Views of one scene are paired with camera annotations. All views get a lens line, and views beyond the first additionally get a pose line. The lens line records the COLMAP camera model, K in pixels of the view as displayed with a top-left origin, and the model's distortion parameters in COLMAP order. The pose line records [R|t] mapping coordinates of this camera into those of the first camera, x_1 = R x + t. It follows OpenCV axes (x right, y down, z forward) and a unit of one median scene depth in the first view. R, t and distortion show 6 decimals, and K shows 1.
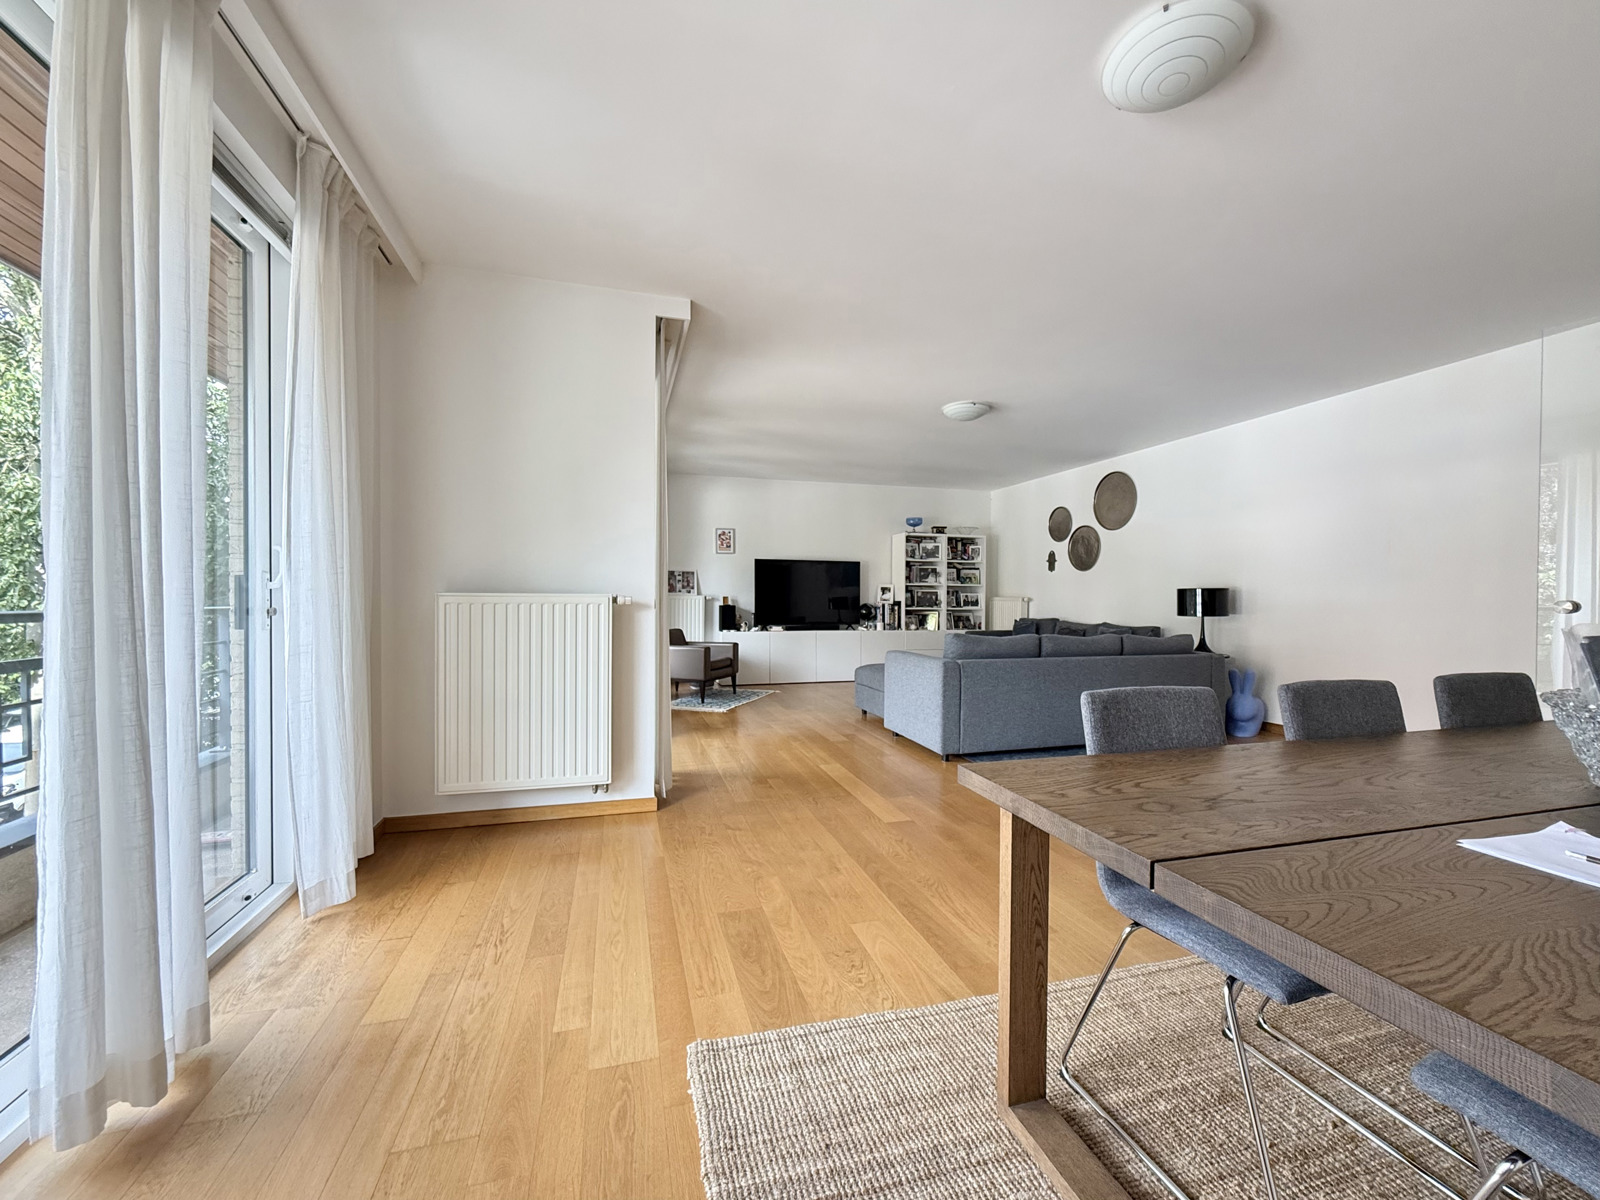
lens RADIAL K [[647.1, 0, 800.0], [0, 647.1, 600.0], [0, 0, 1]] dist [-0.000256, 0.000136]
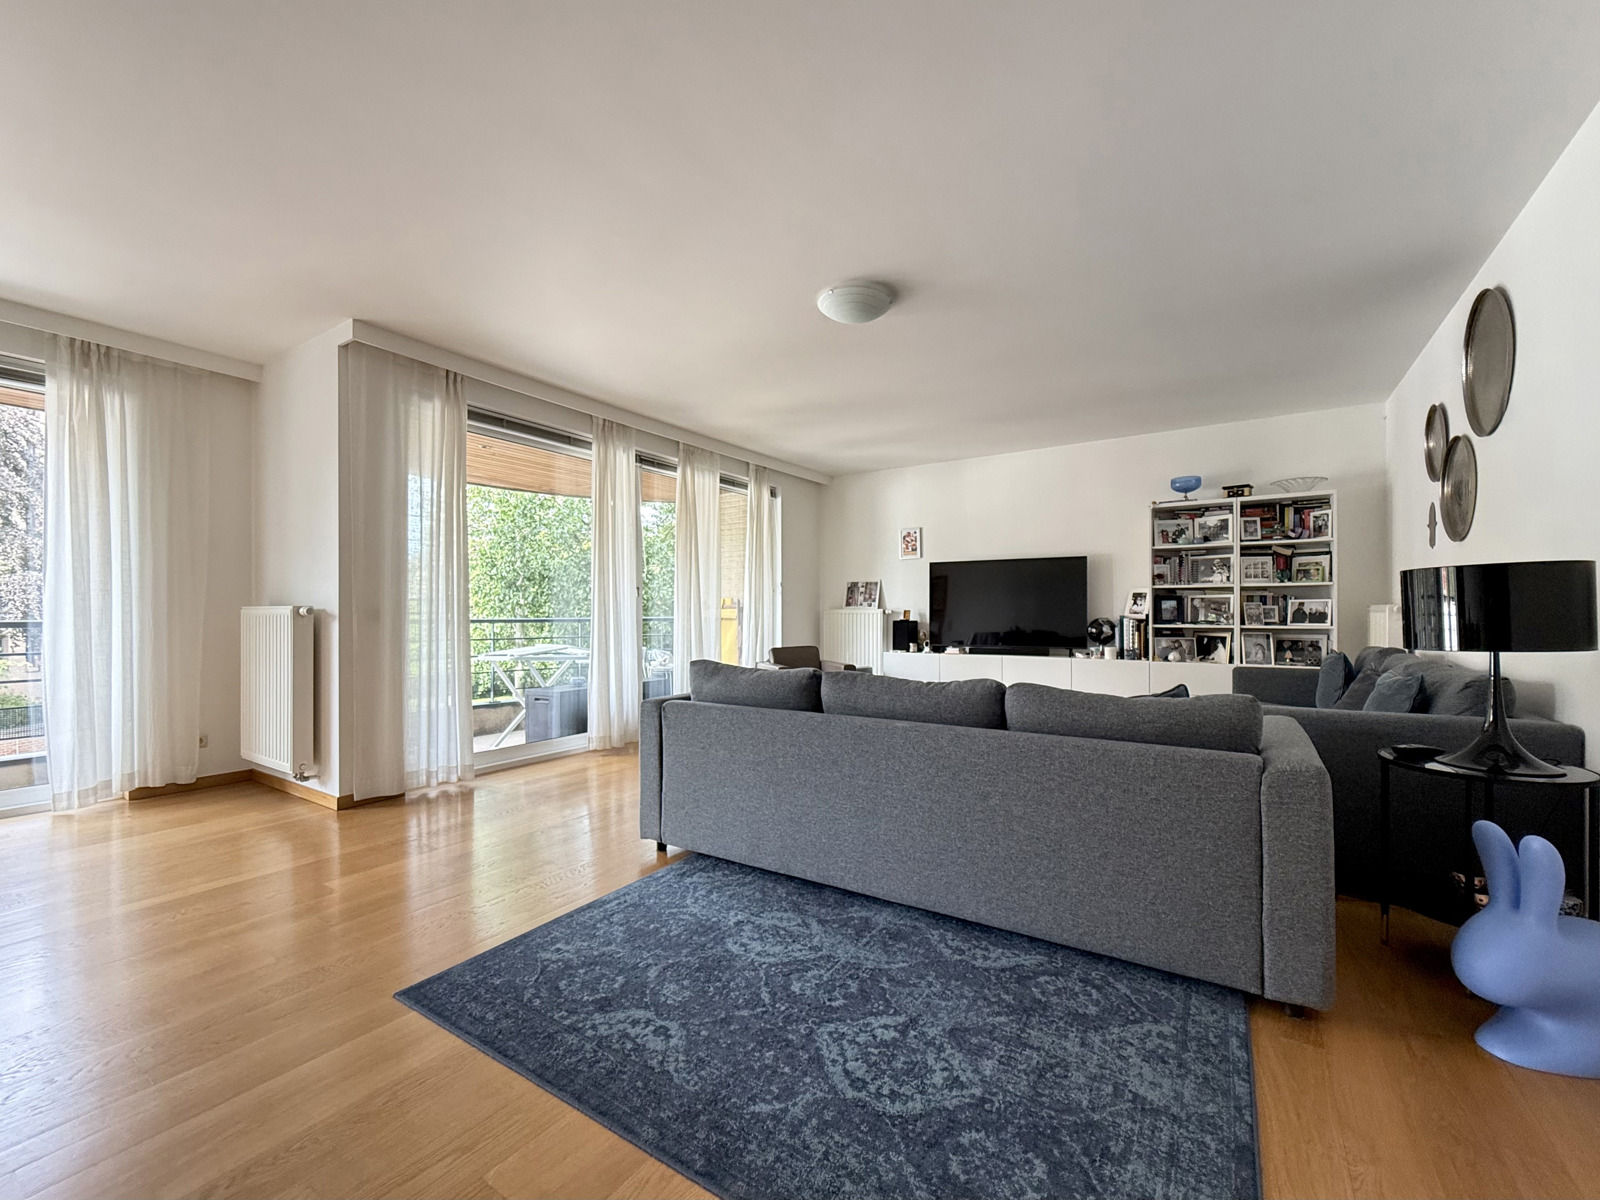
lens RADIAL K [[647.1, 0, 800.0], [0, 647.1, 600.0], [0, 0, 1]] dist [-0.000256, 0.000136]
pose [[0.653918, -0.023418, -0.756203, 0.407235], [0.000609, 0.999537, -0.030427, 0.006885], [0.756565, 0.019437, 0.653629, 0.334570]]
